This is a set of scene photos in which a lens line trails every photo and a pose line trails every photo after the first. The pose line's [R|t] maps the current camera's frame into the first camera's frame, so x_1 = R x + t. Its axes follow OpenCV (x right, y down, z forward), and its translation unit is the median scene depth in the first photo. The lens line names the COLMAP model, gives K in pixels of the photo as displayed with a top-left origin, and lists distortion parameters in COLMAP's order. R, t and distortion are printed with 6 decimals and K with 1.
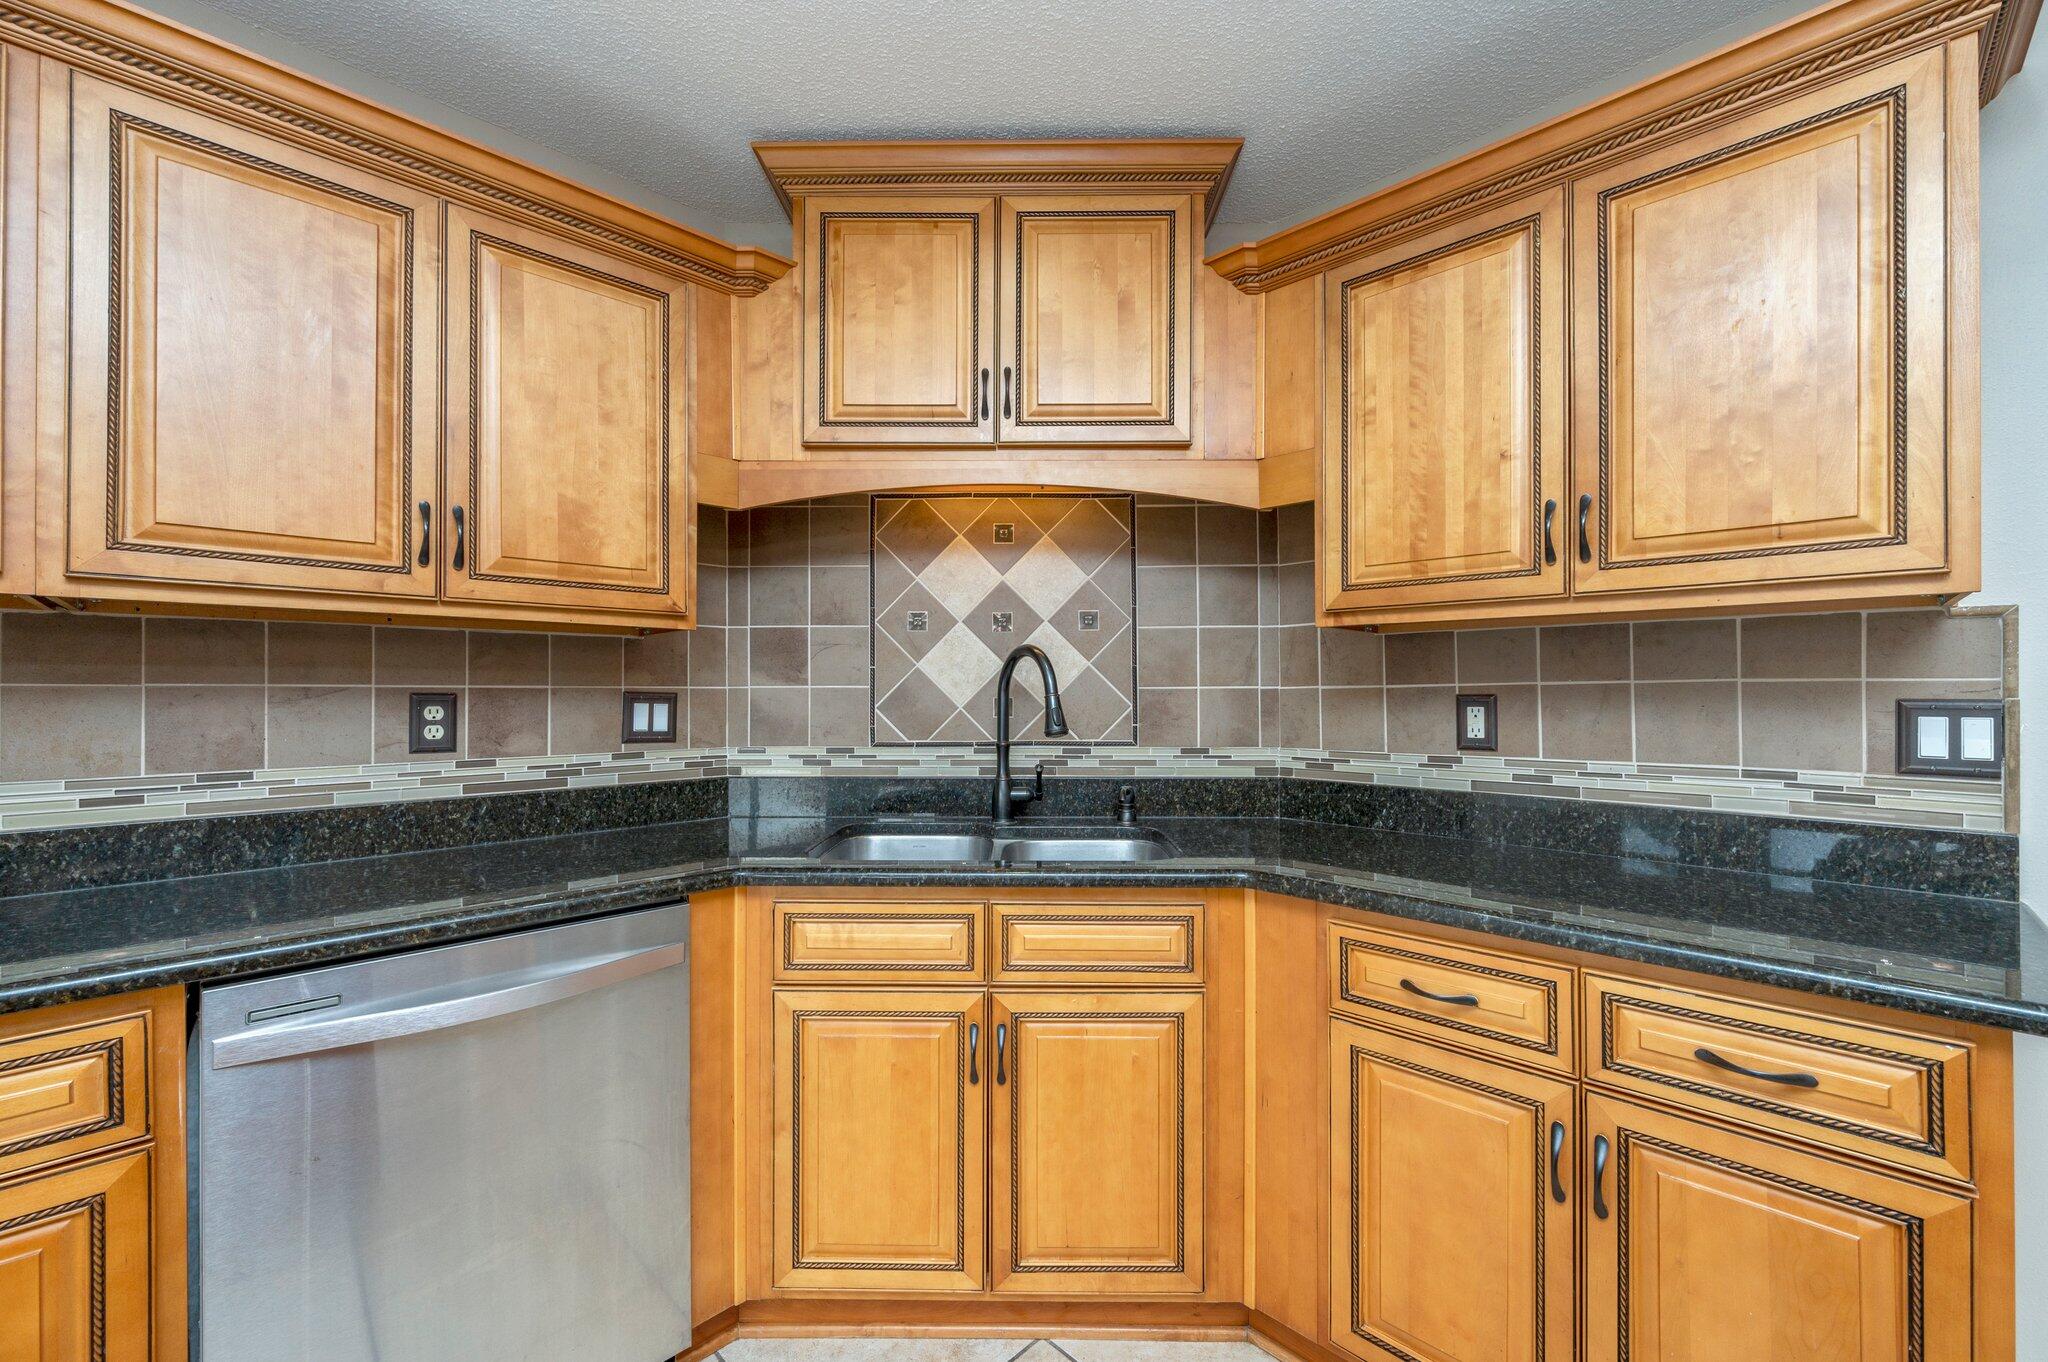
lens RADIAL K [[823.9, 0, 955.5], [0, 823.9, 688.9], [0, 0, 1]] dist [-0.007204, 0.000252]
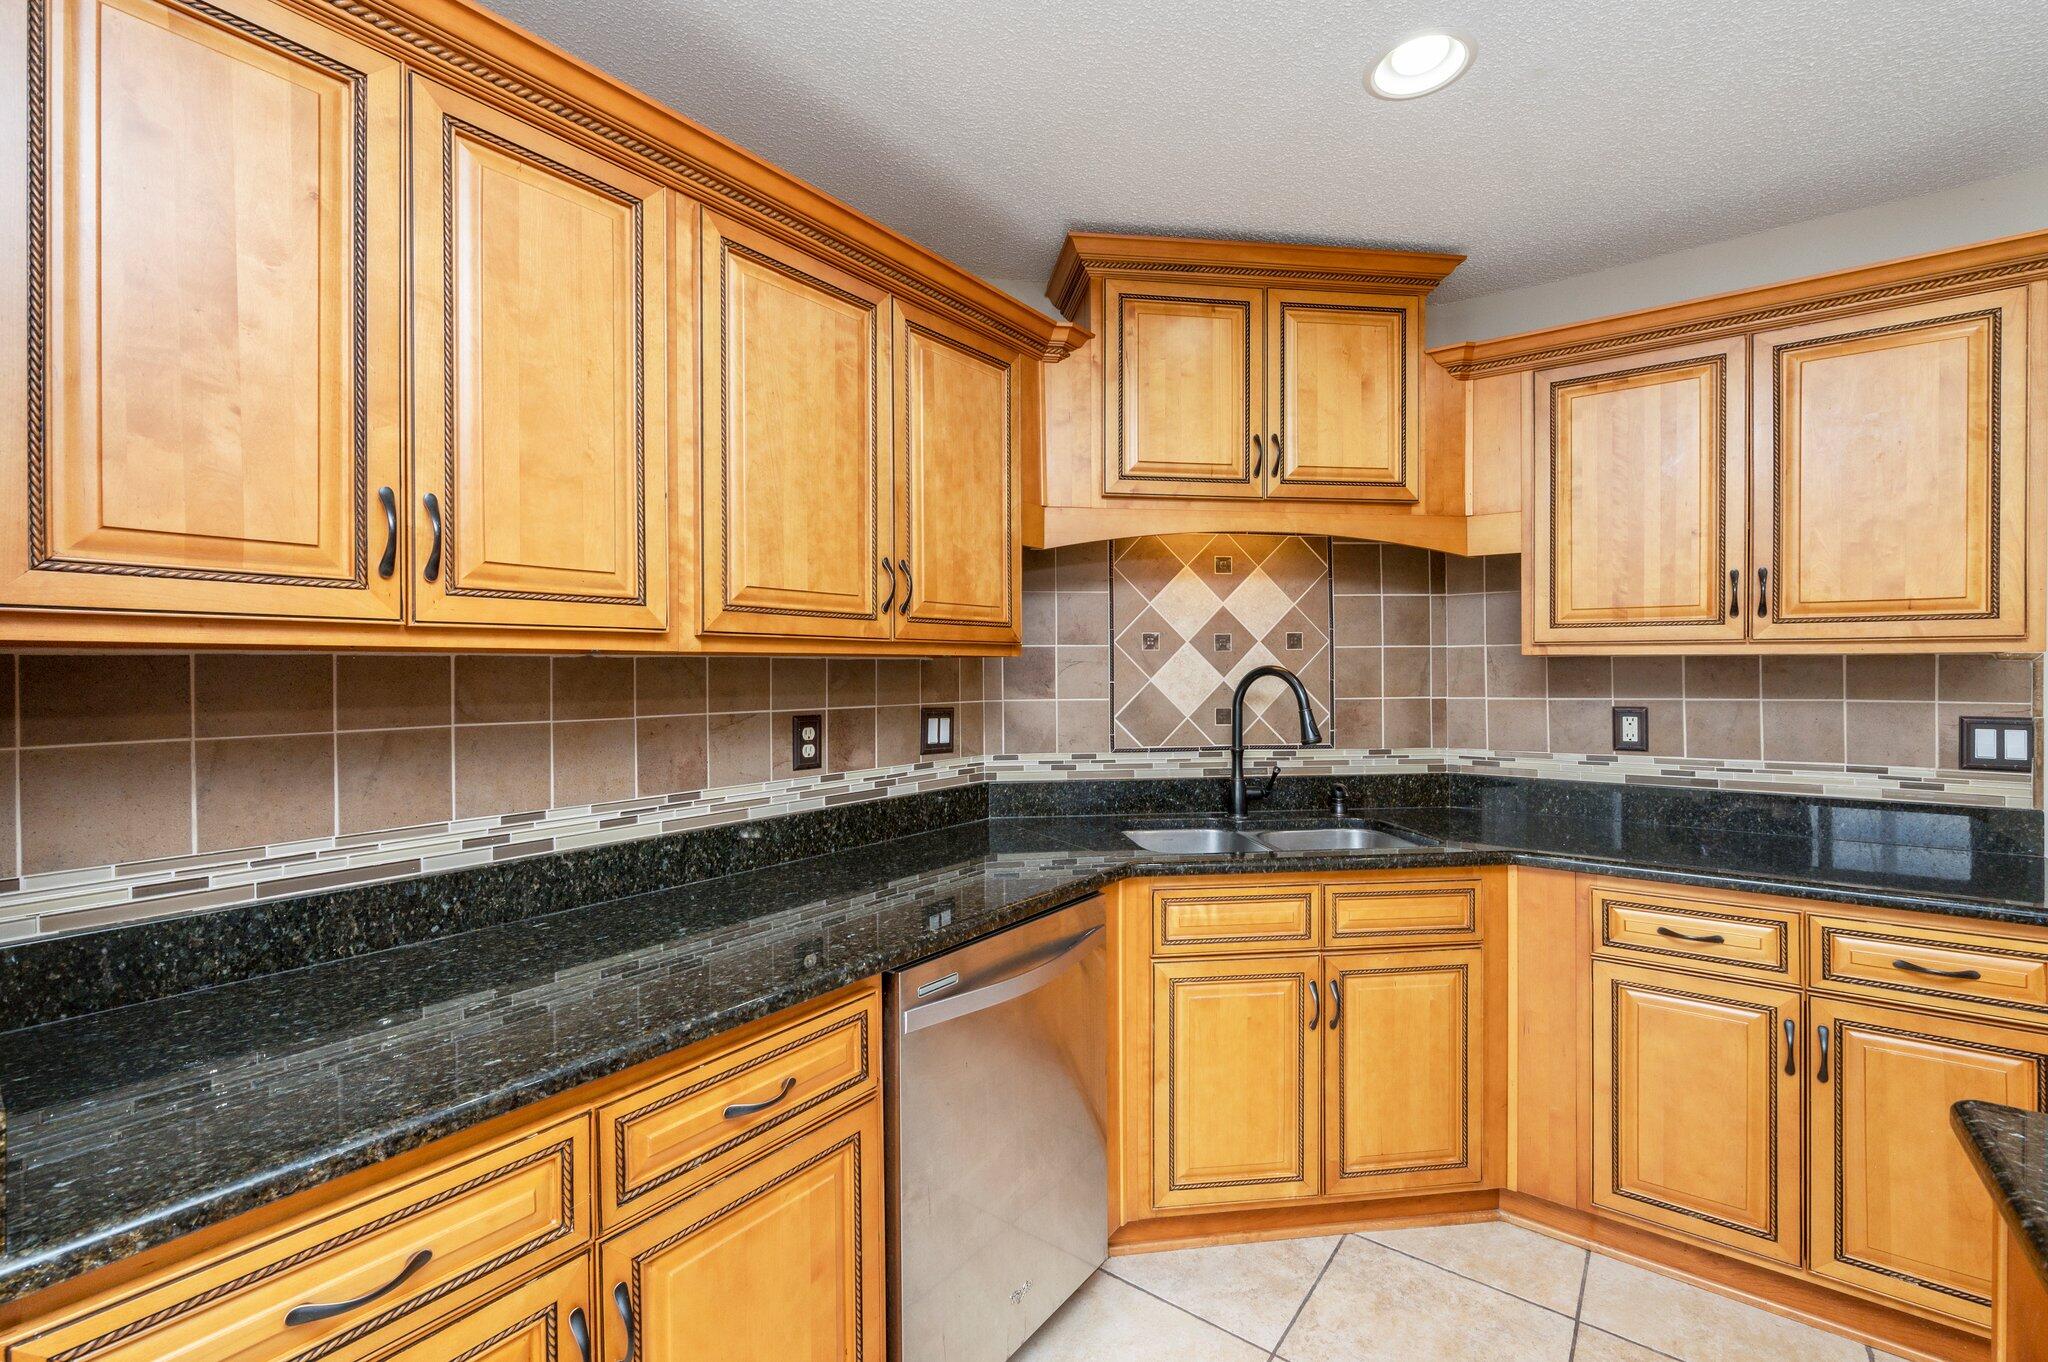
lens RADIAL K [[887.5, 0, 938.0], [0, 887.5, 671.5], [0, 0, 1]] dist [-0.008691, 0.000692]
pose [[0.991520, -0.004394, 0.129881, -0.695932], [0.003450, 0.999966, 0.007492, -0.071544], [-0.129910, -0.006980, 0.991501, -0.243429]]
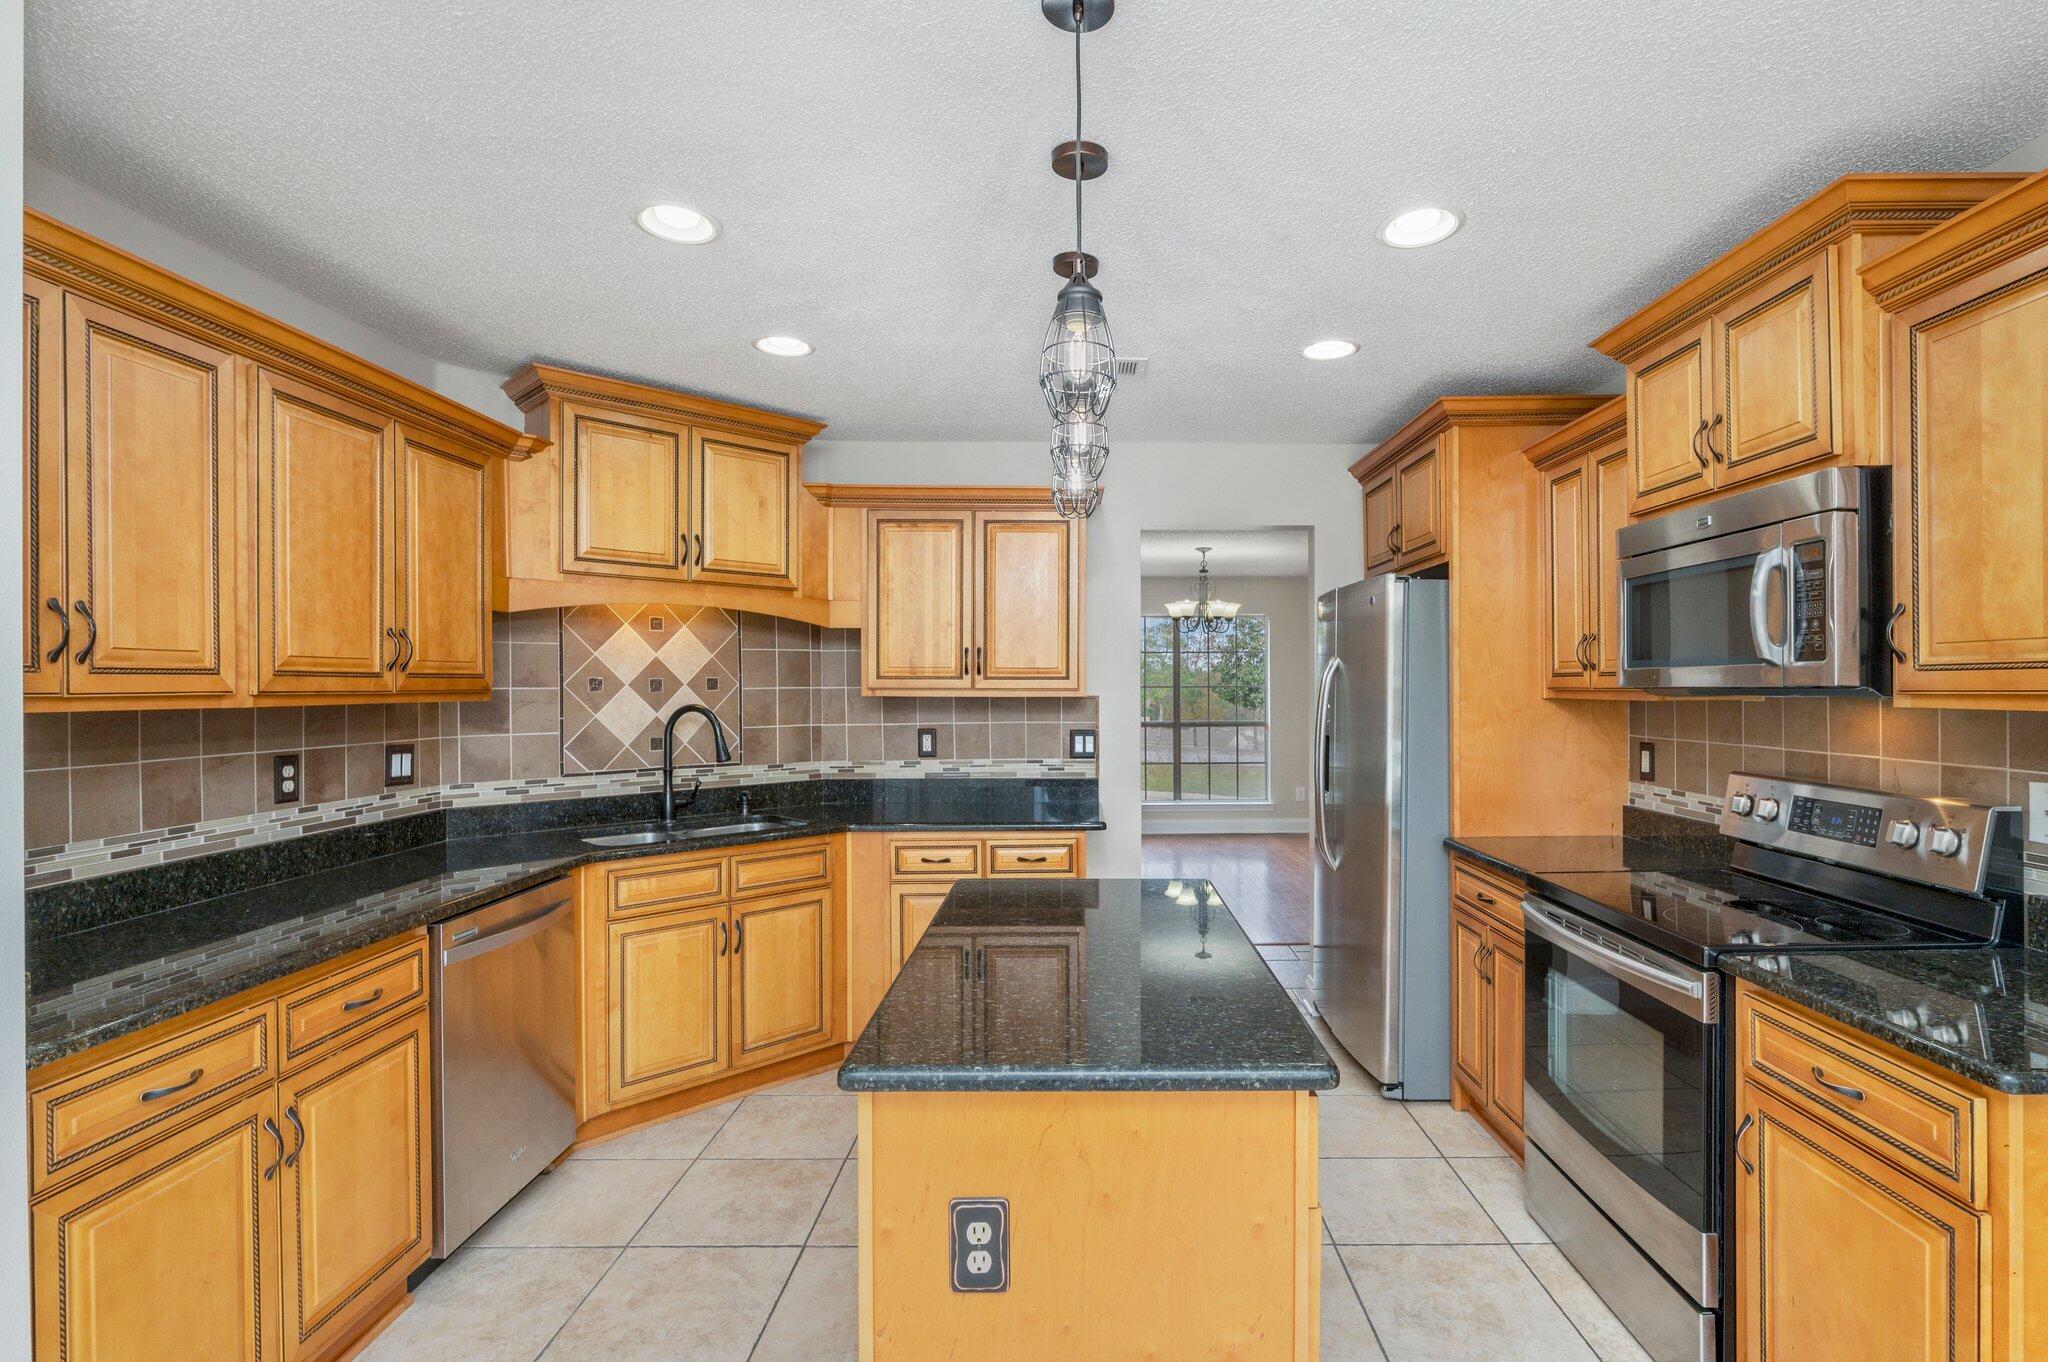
lens RADIAL K [[1078.0, 0, 1104.4], [0, 1078.0, 684.6], [0, 0, 1]] dist [-0.012262, -0.000227]
pose [[0.660118, -0.002723, 0.751157, -1.179101], [-0.000753, 0.999991, 0.004287, -0.127225], [-0.751161, -0.003395, 0.660110, -1.174351]]
